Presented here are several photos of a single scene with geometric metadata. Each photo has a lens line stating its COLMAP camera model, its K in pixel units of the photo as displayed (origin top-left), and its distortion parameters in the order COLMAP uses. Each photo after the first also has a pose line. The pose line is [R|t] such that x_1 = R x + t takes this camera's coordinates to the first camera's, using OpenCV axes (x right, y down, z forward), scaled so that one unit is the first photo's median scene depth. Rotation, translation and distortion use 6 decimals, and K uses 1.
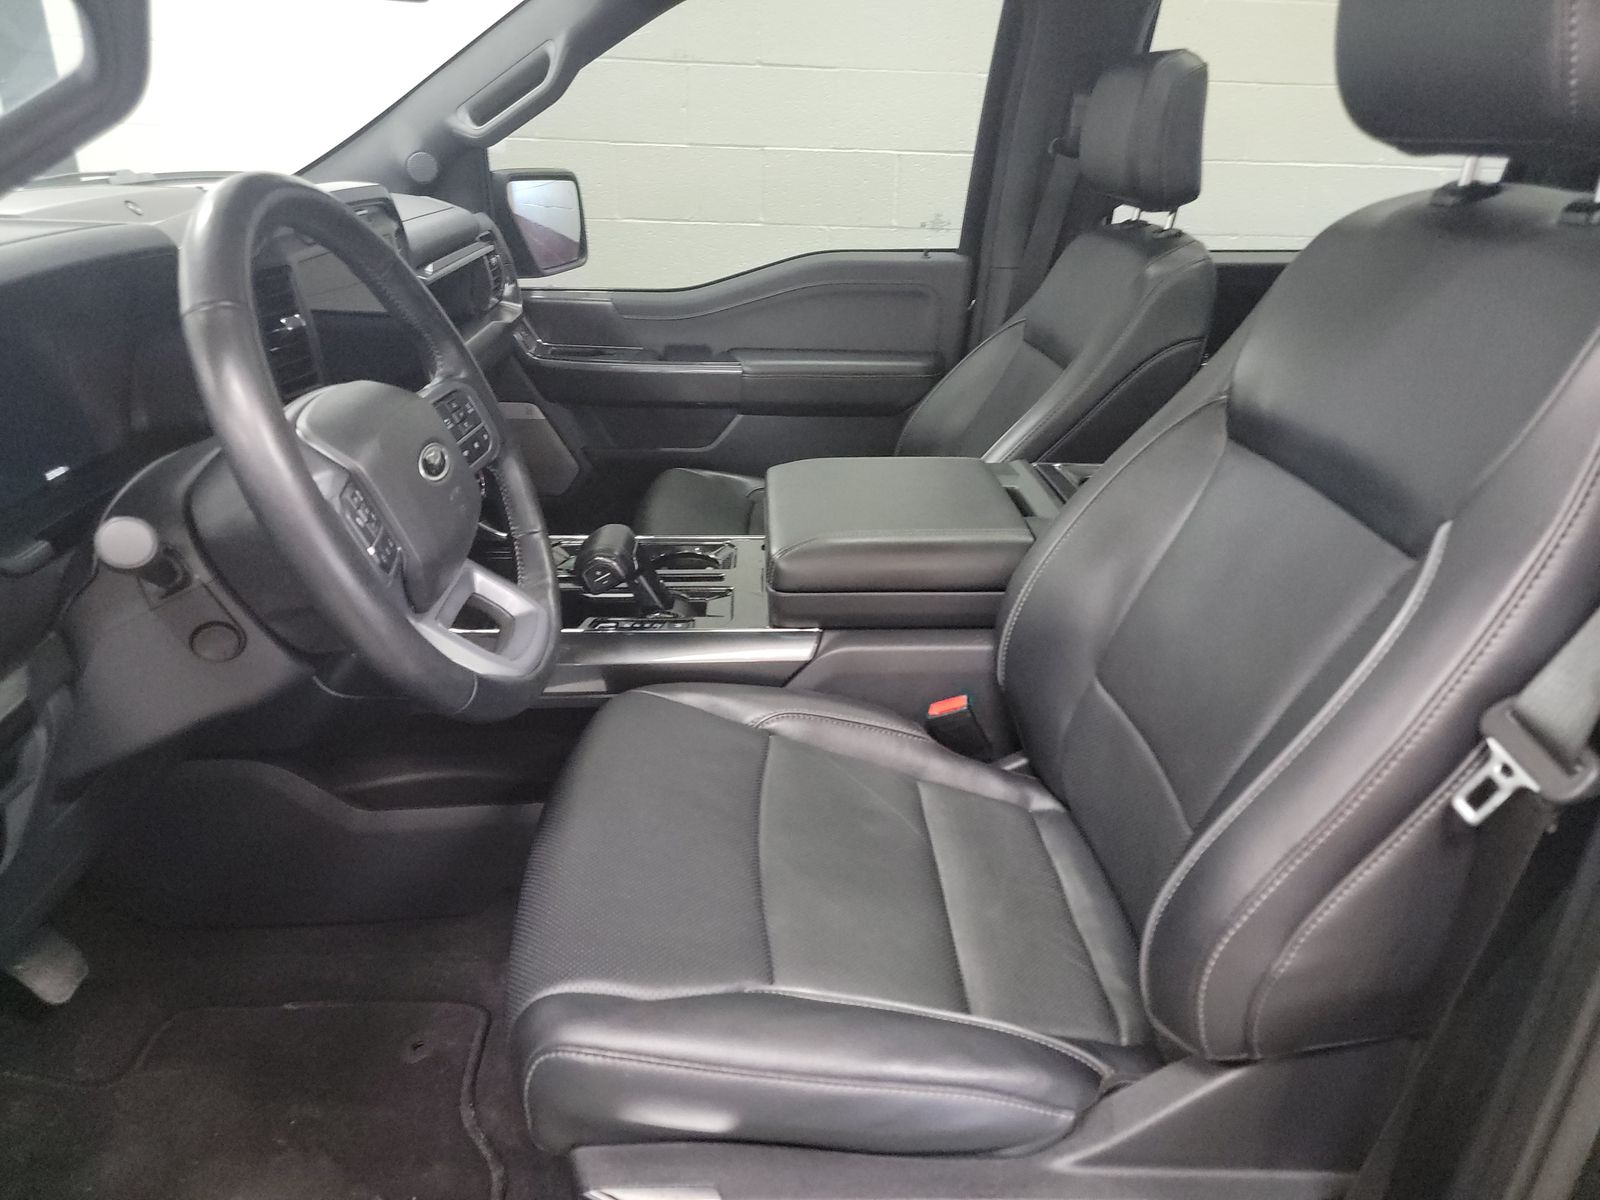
lens RADIAL K [[1130.7, 0, 815.0], [0, 1130.7, 609.0], [0, 0, 1]] dist [0.038812, -0.007369]
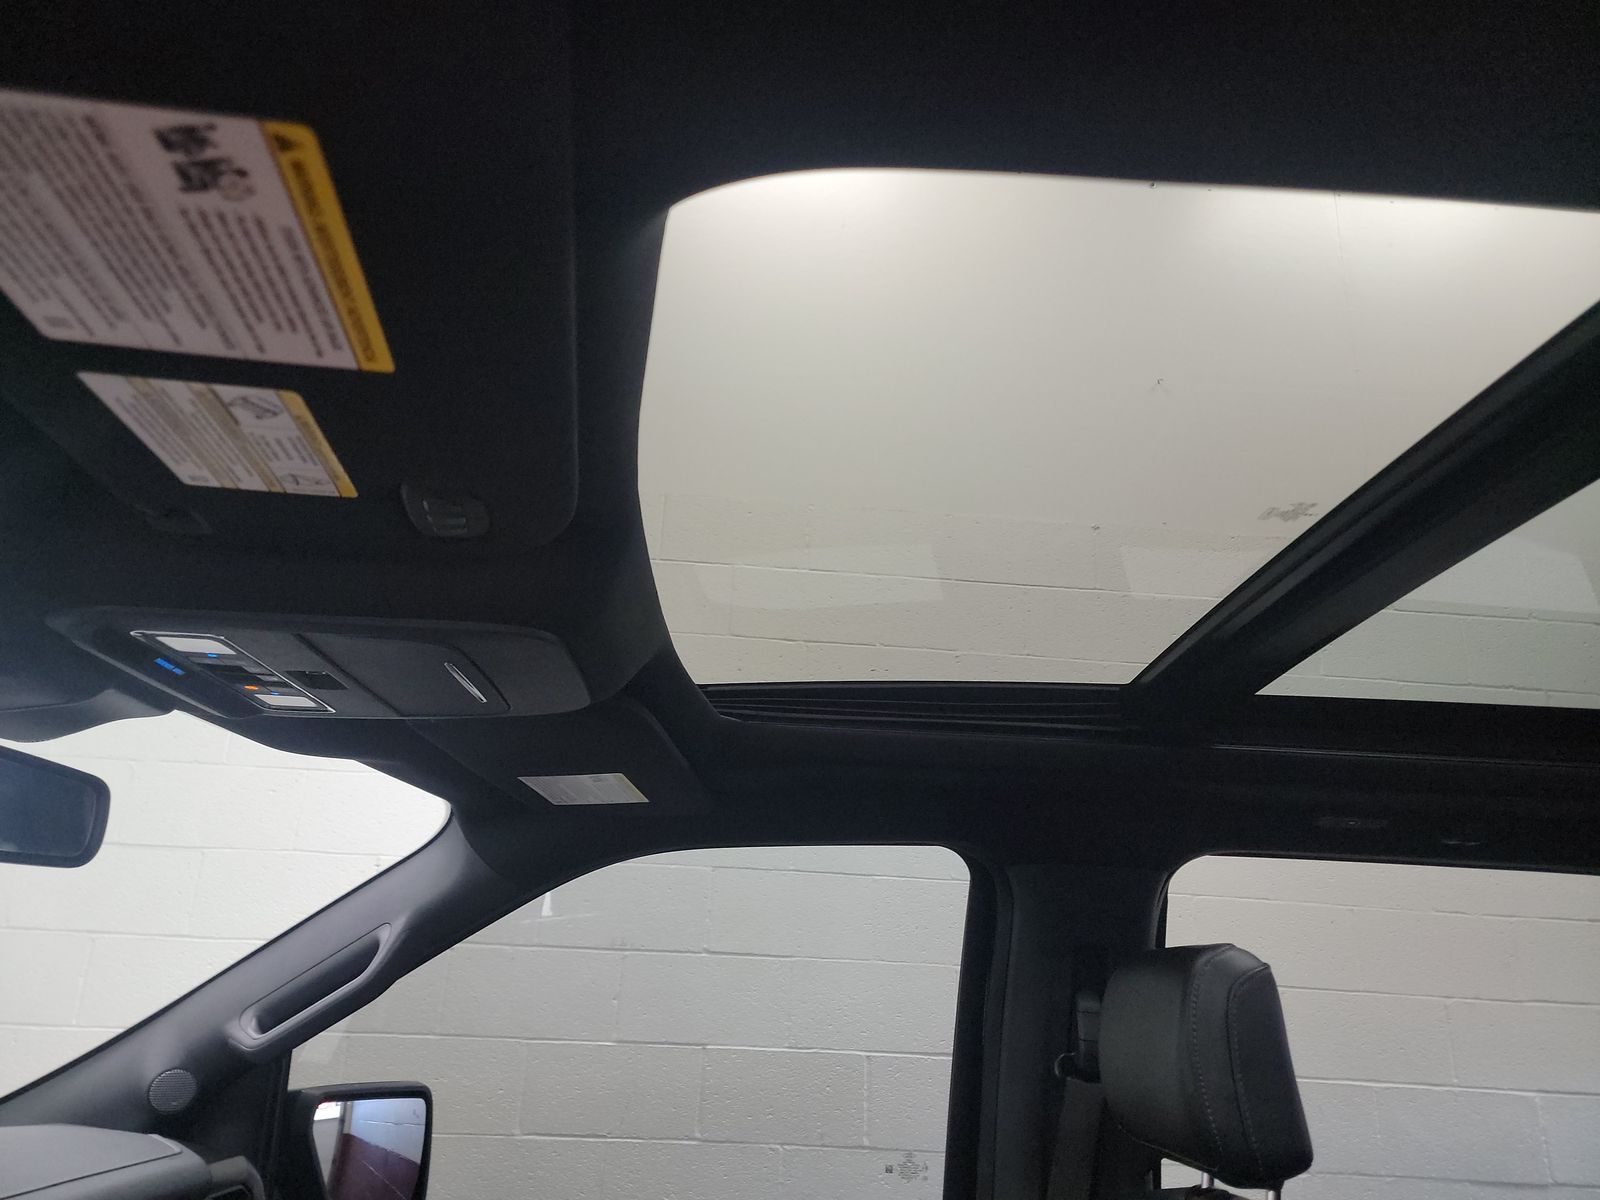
lens RADIAL K [[1130.7, 0, 799.4], [0, 1130.7, 615.4], [0, 0, 1]] dist [0.038812, -0.007369]
pose [[0.999926, 0.006440, -0.010338, 0.049752], [-0.011706, 0.742409, -0.669845, -0.132879], [0.003361, 0.669916, 0.742429, 0.274027]]
